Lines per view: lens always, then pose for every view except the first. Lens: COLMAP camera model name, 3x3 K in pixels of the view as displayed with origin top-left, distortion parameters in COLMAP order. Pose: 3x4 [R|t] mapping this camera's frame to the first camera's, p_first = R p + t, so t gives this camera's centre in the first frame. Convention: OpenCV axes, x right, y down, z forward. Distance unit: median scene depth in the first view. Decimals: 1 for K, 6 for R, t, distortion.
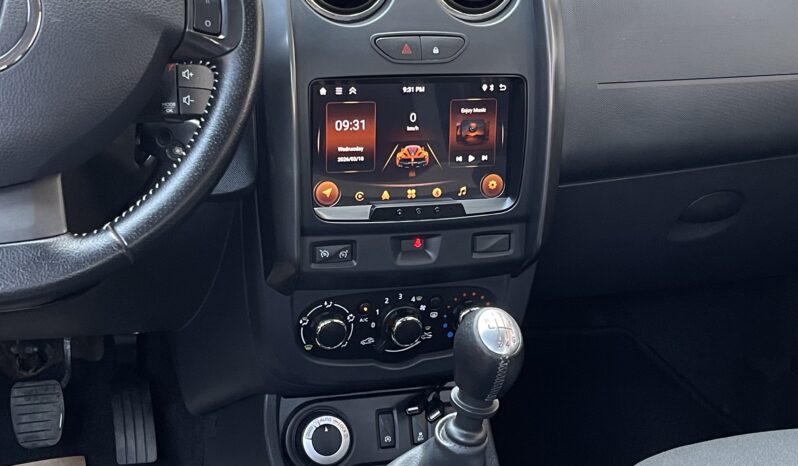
lens RADIAL K [[1259.4, 0, 395.1], [0, 1259.4, 240.8], [0, 0, 1]] dist [0.074472, 0.000000]
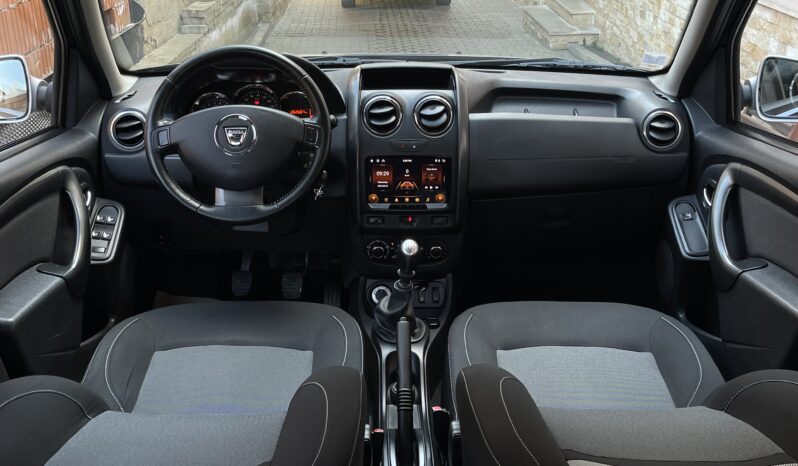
lens RADIAL K [[939.0, 0, 396.4], [0, 939.0, 232.0], [0, 0, 1]] dist [0.061143, 0.000000]
pose [[0.950156, 0.050599, -0.307642, 0.604621], [-0.057805, 0.998225, -0.014351, 0.059360], [0.306370, 0.031419, 0.951394, -0.881925]]
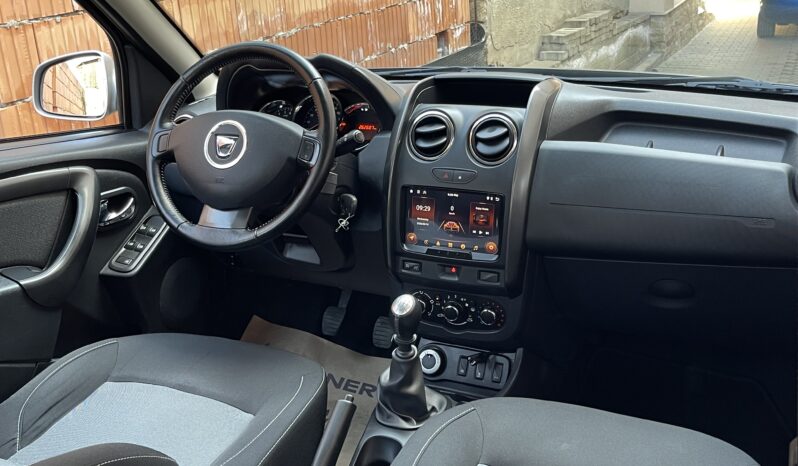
lens RADIAL K [[939.0, 0, 390.5], [0, 939.0, 227.8], [0, 0, 1]] dist [0.061143, 0.000000]
pose [[0.704609, 0.130359, -0.697519, 1.018498], [-0.180097, 0.983647, 0.001905, -0.050811], [0.686361, 0.124278, 0.716564, -0.172693]]
